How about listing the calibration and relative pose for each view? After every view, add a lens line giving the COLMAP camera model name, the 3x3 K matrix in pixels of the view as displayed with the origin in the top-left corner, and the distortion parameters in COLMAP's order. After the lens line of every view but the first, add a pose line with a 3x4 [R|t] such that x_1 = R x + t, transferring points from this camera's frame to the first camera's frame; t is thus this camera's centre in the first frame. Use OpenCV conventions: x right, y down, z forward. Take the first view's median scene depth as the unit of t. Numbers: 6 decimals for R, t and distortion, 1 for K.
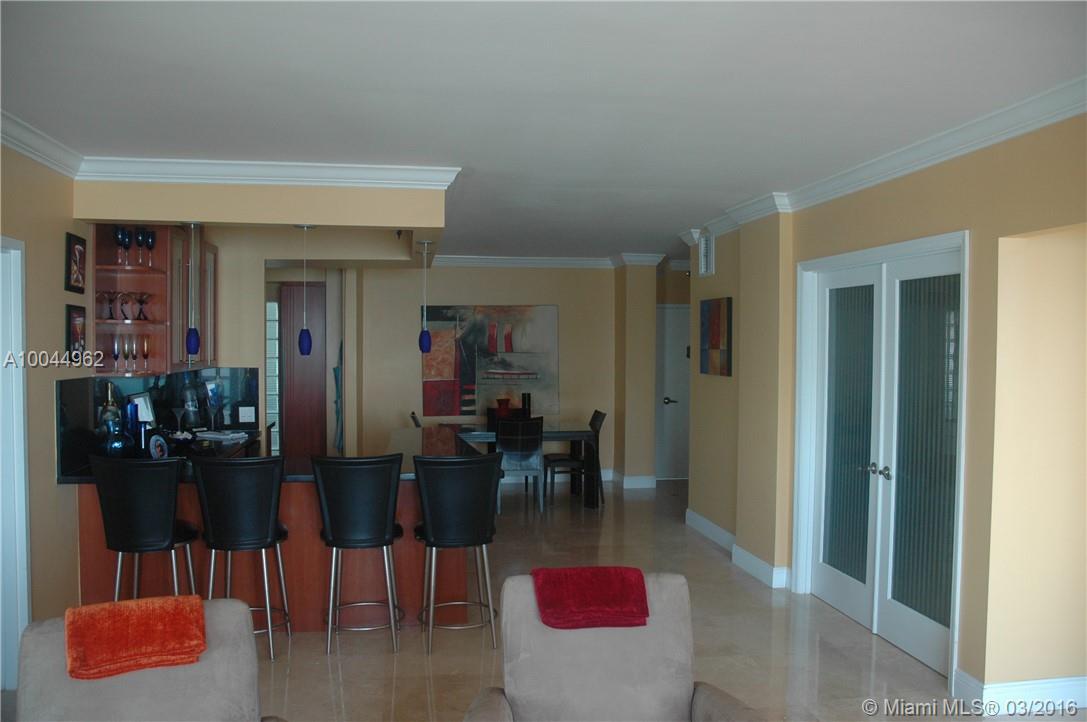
lens RADIAL K [[828.7, 0, 543.7], [0, 828.7, 361.4], [0, 0, 1]] dist [-0.091961, 0.011727]
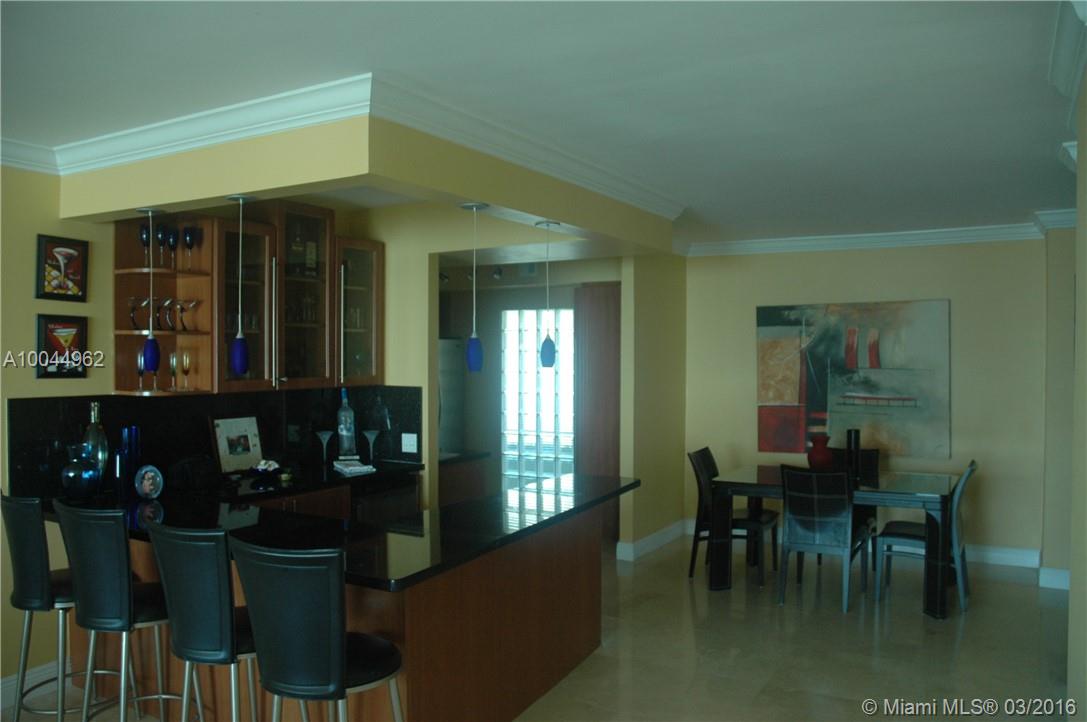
lens RADIAL K [[828.7, 0, 543.4], [0, 828.7, 356.5], [0, 0, 1]] dist [-0.091961, 0.011727]
pose [[0.780572, -0.003643, -0.625056, 0.173926], [-0.009793, 0.999789, -0.018057, -0.005695], [0.624990, 0.020216, 0.780371, 0.281153]]
